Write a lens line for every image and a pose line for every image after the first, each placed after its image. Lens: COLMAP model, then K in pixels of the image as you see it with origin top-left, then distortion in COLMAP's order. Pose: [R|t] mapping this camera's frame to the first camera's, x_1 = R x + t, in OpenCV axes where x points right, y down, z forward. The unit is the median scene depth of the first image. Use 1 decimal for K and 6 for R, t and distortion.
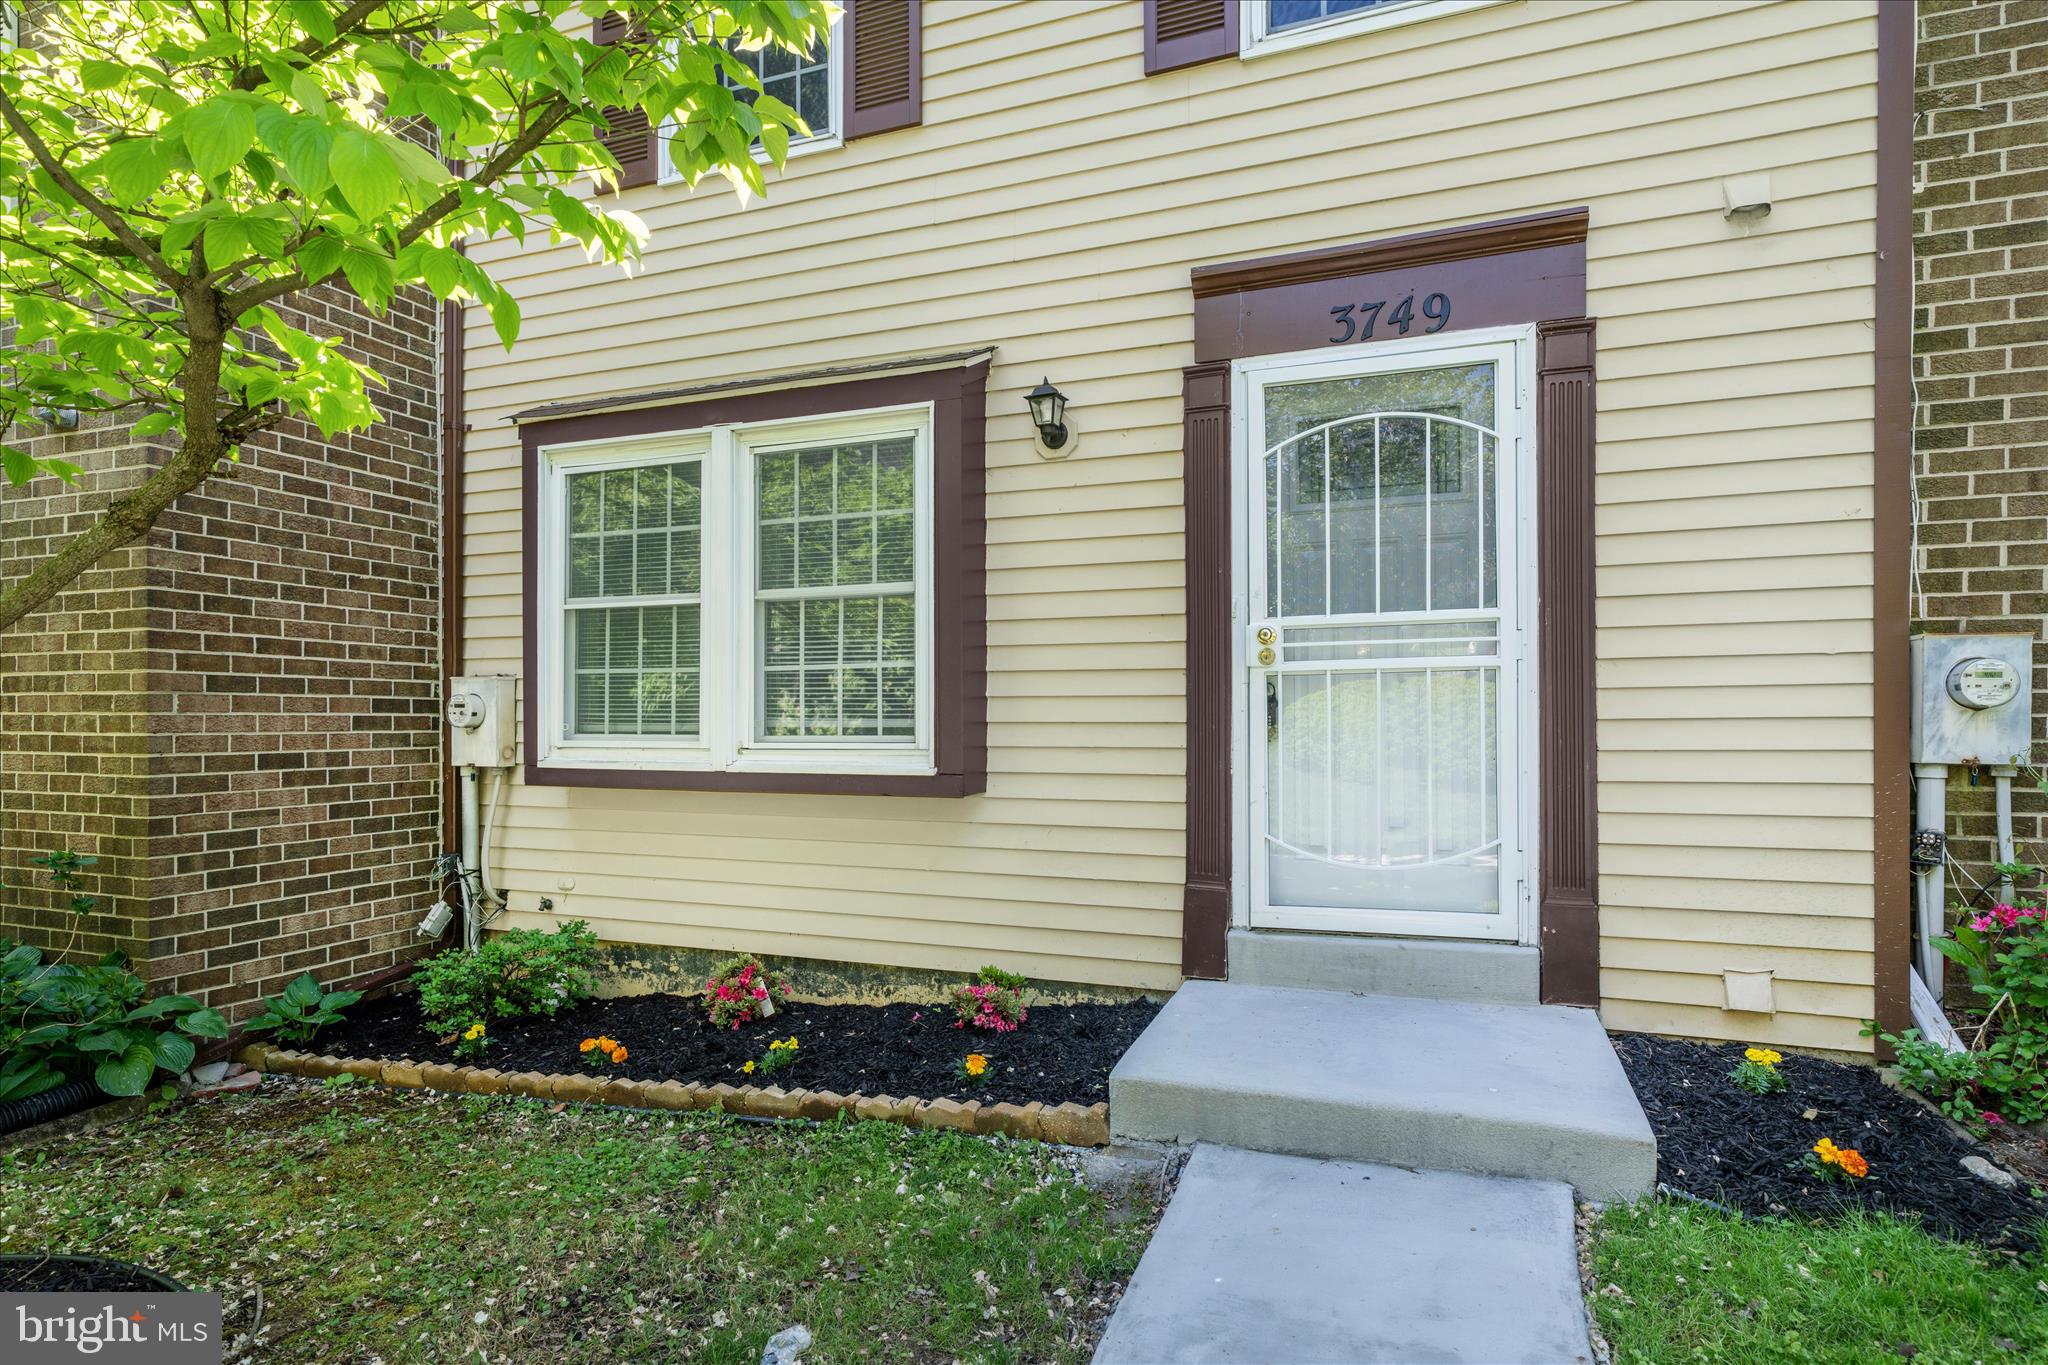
lens RADIAL K [[1167.6, 0, 1024.0], [0, 1167.6, 682.5], [0, 0, 1]] dist [0.000806, -0.000369]
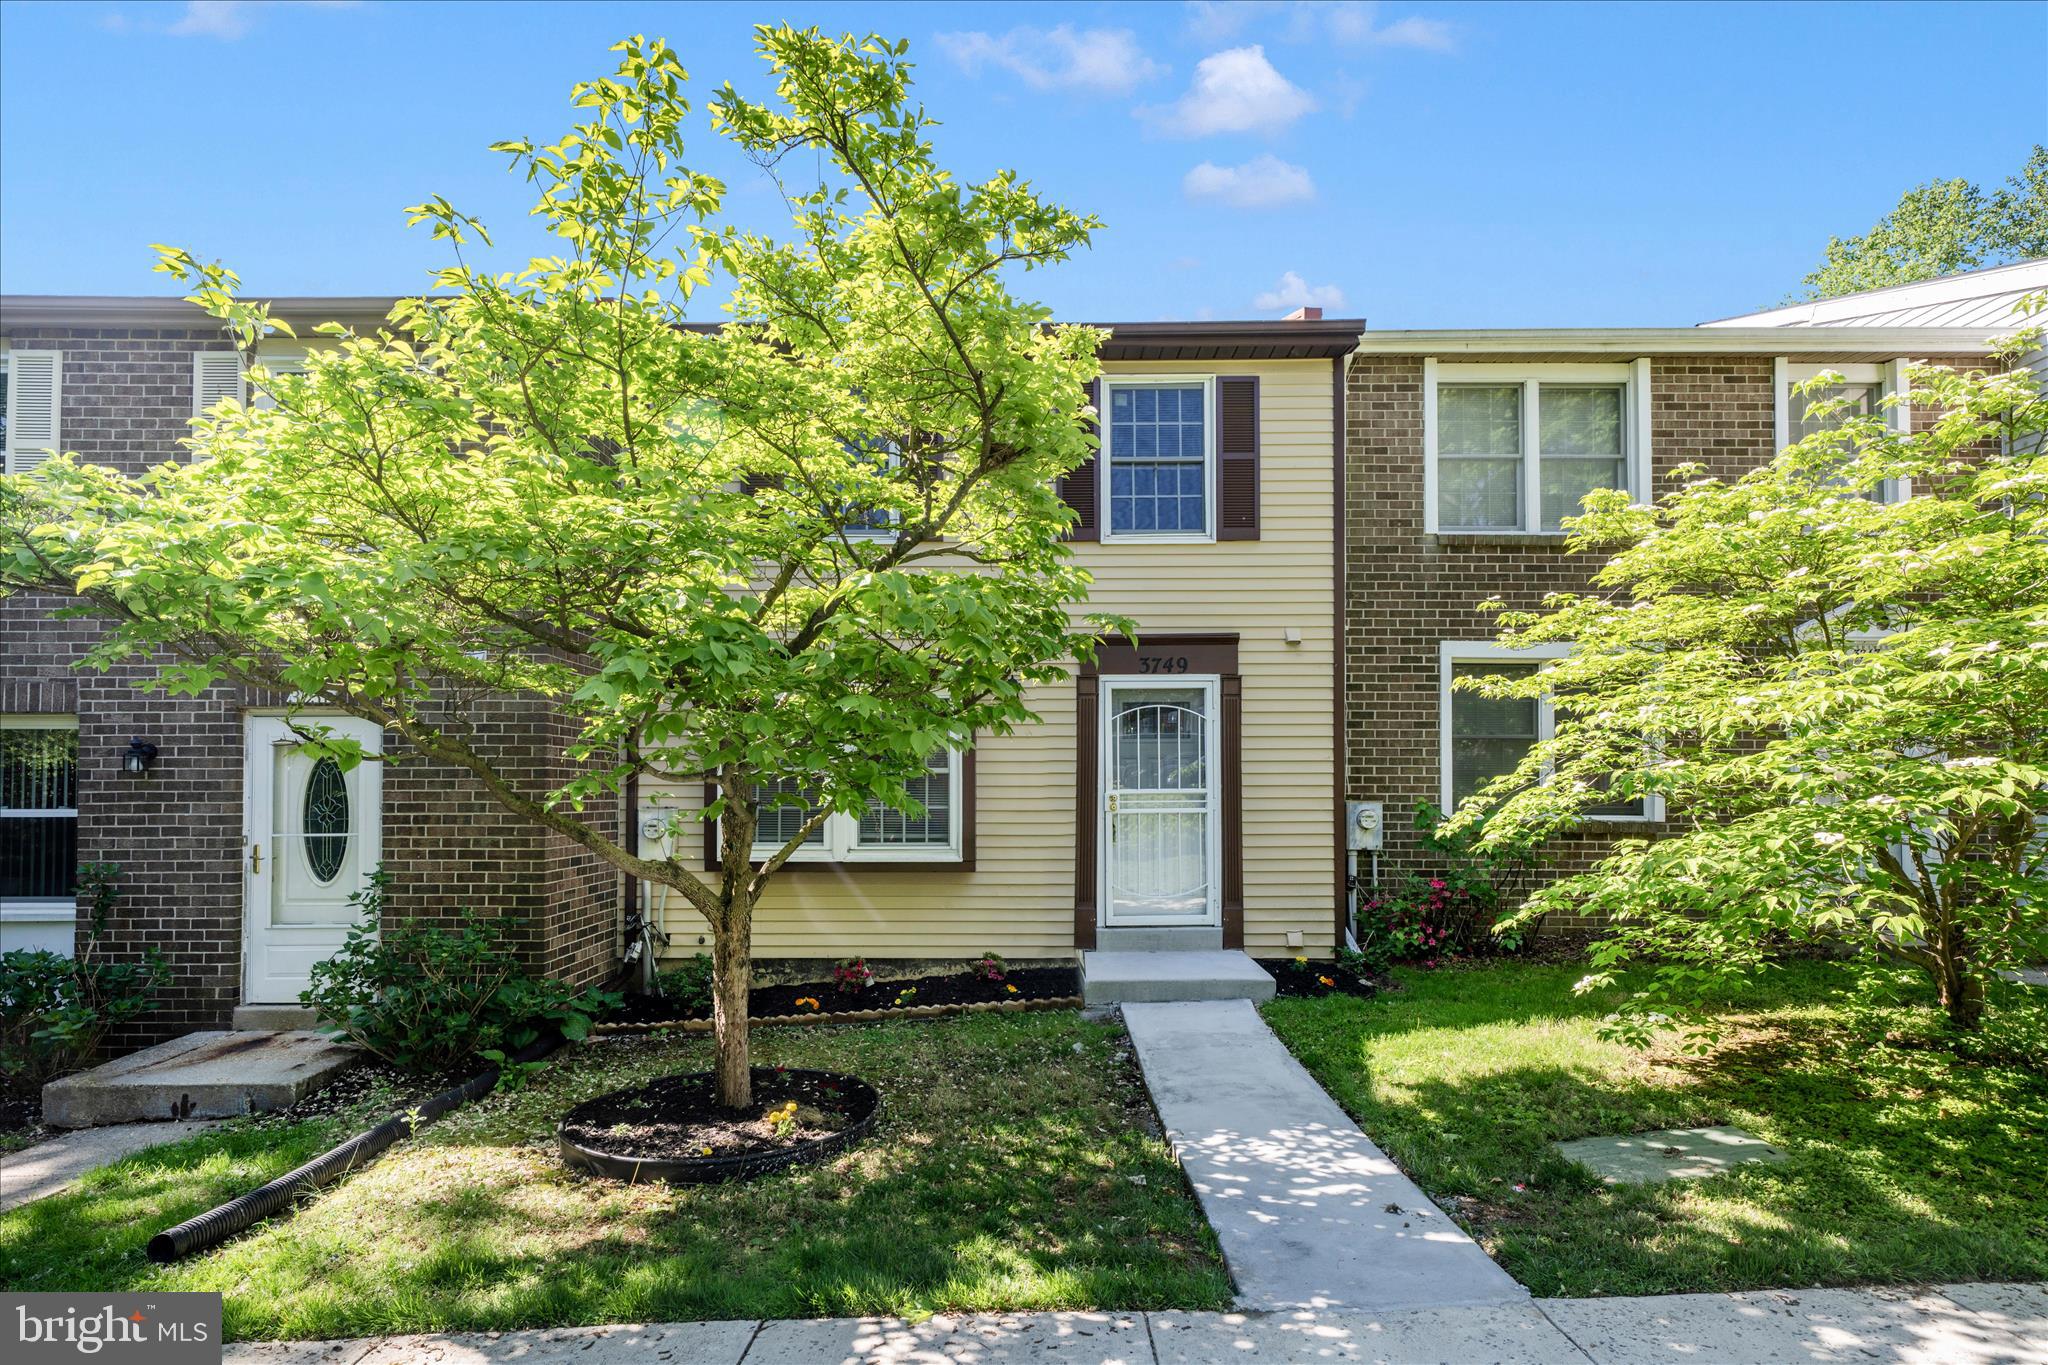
lens RADIAL K [[1167.6, 0, 1024.0], [0, 1167.6, 682.5], [0, 0, 1]] dist [0.000806, -0.000369]
pose [[0.930297, 0.034183, 0.365211, -0.868806], [-0.011762, 0.997916, -0.063441, -0.128849], [-0.366619, 0.054723, 0.928760, -1.171391]]
